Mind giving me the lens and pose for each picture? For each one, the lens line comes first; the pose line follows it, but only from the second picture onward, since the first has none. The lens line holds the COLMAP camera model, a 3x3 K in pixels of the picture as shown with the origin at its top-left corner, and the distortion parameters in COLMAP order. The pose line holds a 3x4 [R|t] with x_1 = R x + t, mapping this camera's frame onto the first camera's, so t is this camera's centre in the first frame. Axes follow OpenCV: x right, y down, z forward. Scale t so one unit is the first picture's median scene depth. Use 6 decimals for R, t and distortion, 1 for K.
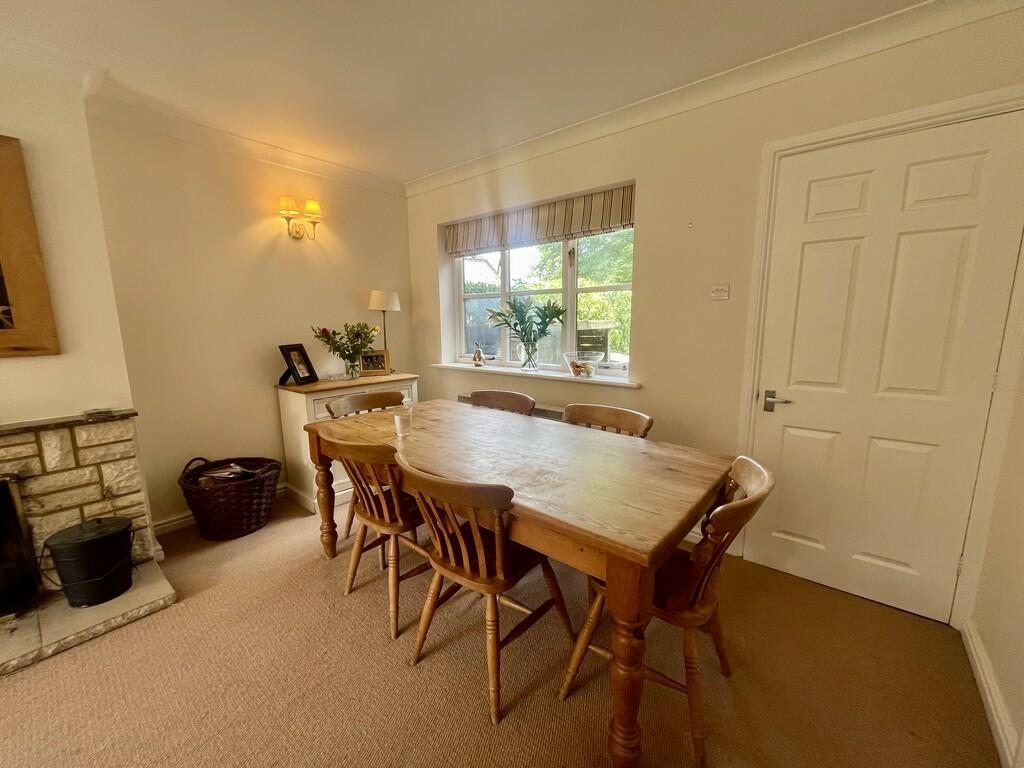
lens RADIAL K [[410.4, 0, 513.2], [0, 410.4, 386.5], [0, 0, 1]] dist [-0.001564, 0.000000]
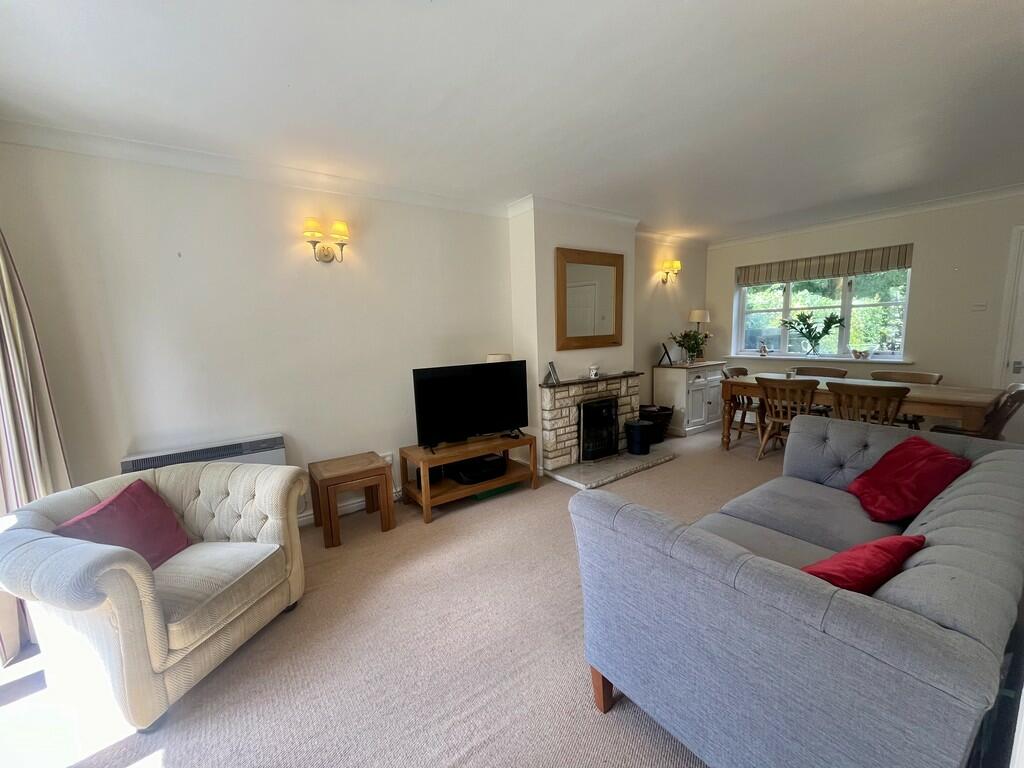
lens RADIAL K [[410.4, 0, 512.0], [0, 410.4, 384.0], [0, 0, 1]] dist [-0.001564, 0.000000]
pose [[0.967998, 0.007999, -0.250830, -0.761316], [-0.014971, 0.999552, -0.025900, 0.137291], [0.250510, 0.028827, 0.967685, -0.913577]]
